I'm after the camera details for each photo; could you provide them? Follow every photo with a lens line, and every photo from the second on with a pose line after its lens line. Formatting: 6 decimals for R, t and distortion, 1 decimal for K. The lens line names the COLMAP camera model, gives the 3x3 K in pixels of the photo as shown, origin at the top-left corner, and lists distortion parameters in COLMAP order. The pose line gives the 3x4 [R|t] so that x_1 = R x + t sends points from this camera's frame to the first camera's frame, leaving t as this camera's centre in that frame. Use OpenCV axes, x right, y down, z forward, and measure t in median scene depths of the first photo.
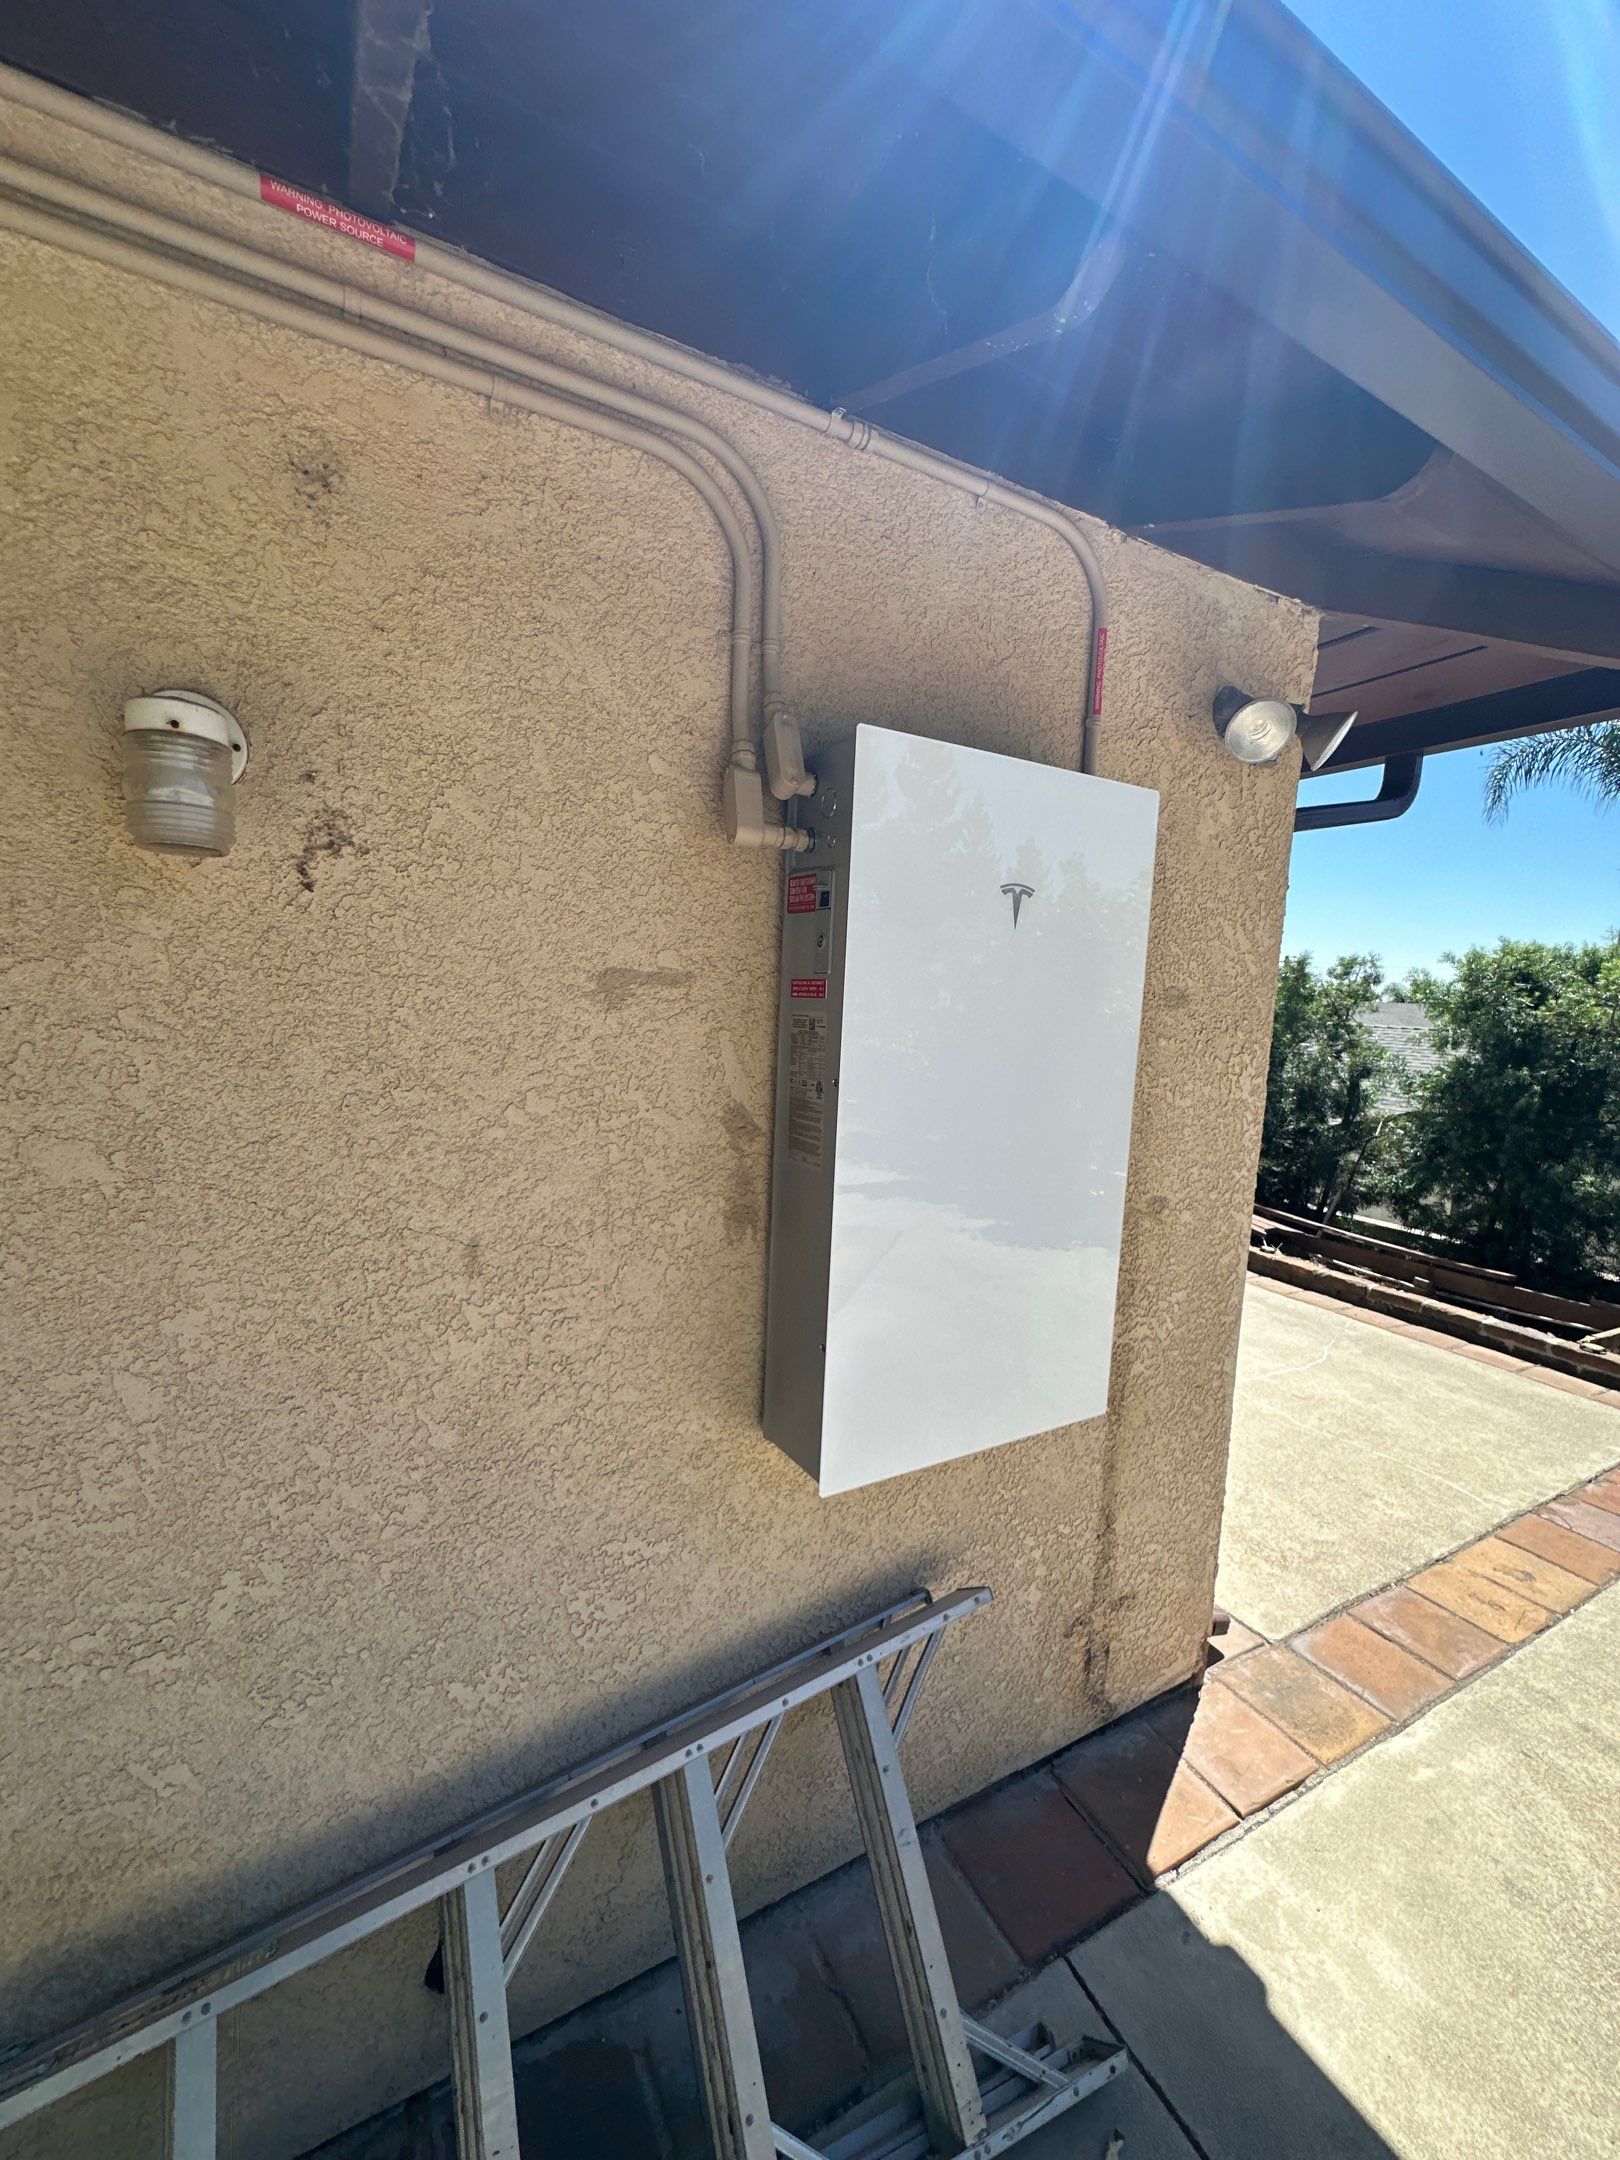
lens RADIAL K [[862.1, 0, 810.0], [0, 862.1, 1080.0], [0, 0, 1]] dist [-0.003996, 0.000036]
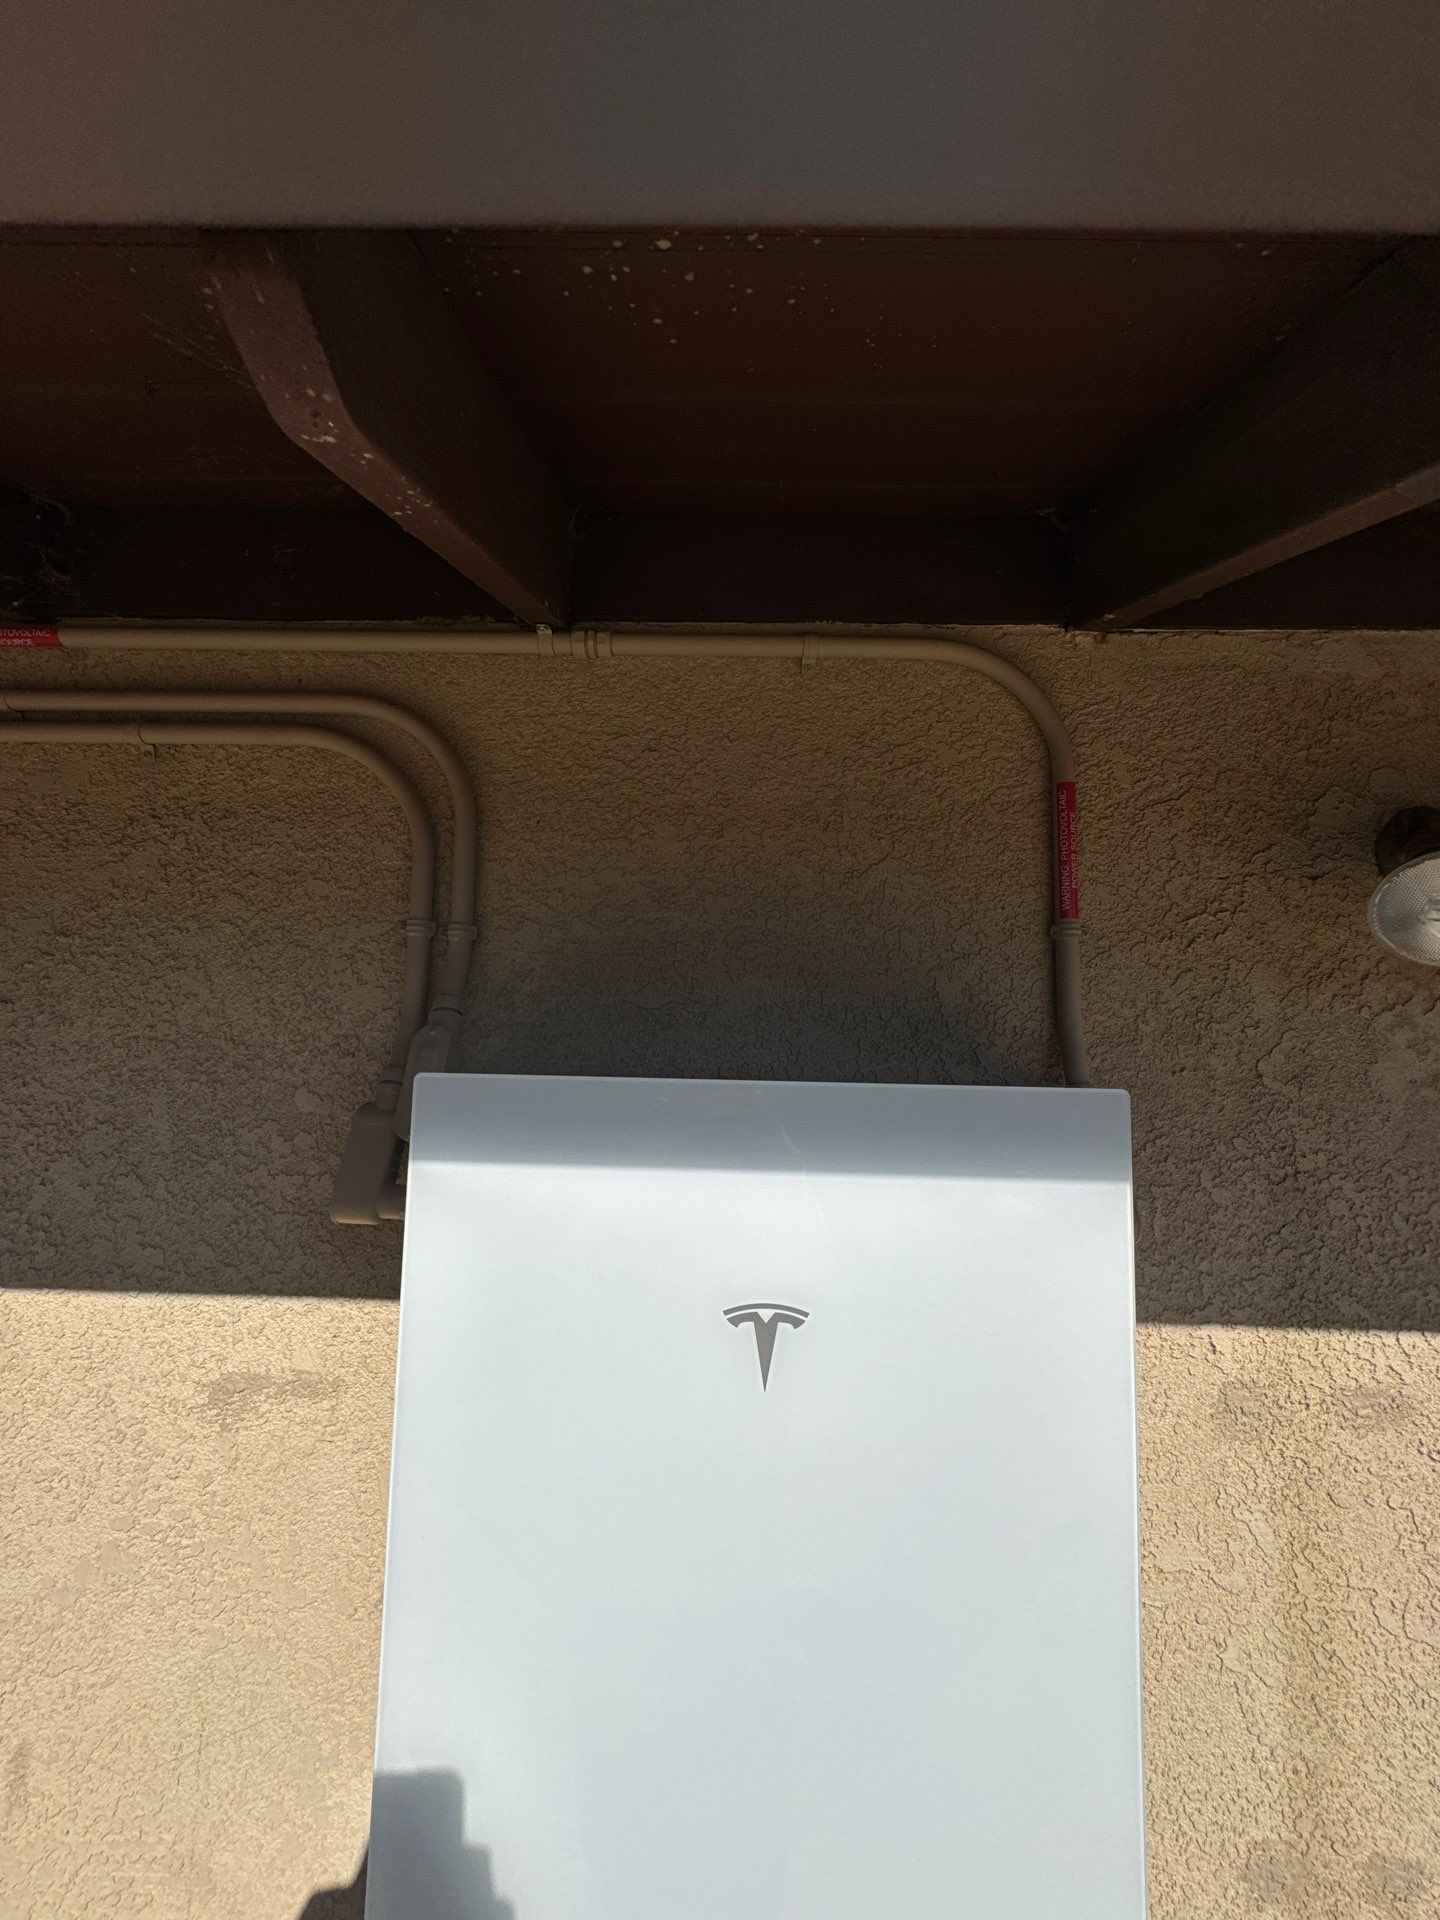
lens RADIAL K [[776.2, 0, 722.2], [0, 776.2, 959.1], [0, 0, 1]] dist [-0.004880, 0.001286]
pose [[0.863879, -0.070949, -0.498678, 0.498343], [-0.039010, 0.977633, -0.206670, -0.353425], [0.502187, 0.197991, 0.841788, 0.559156]]
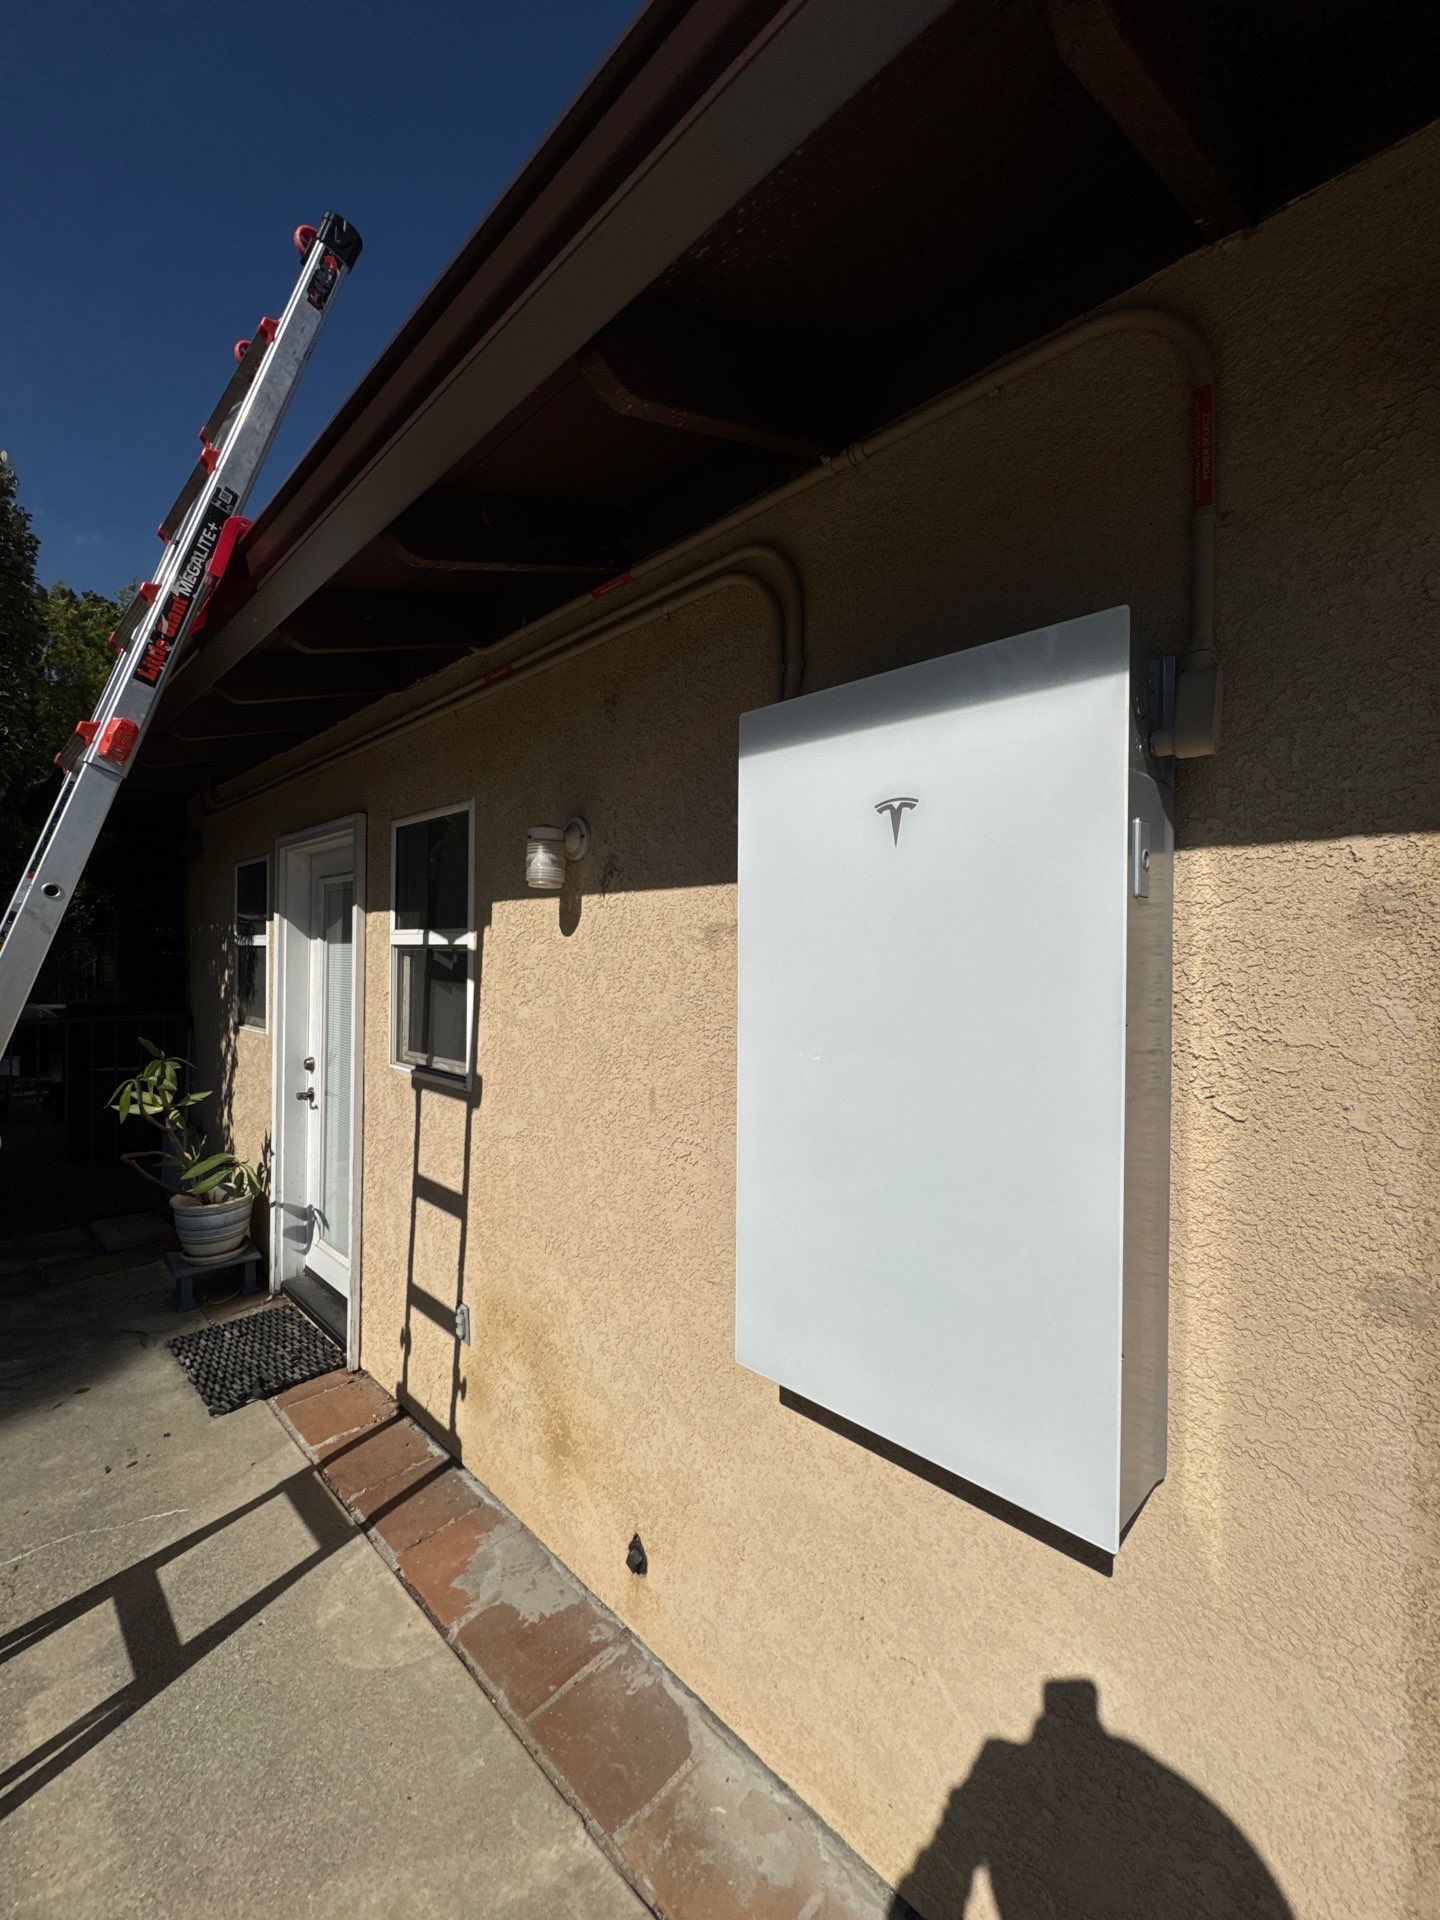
lens RADIAL K [[754.8, 0, 734.1], [0, 754.8, 959.2], [0, 0, 1]] dist [-0.002377, -0.000045]
pose [[0.297669, -0.033316, -0.954088, 1.001766], [-0.096061, 0.993273, -0.064655, 0.013576], [0.949824, 0.110897, 0.292467, 0.647129]]
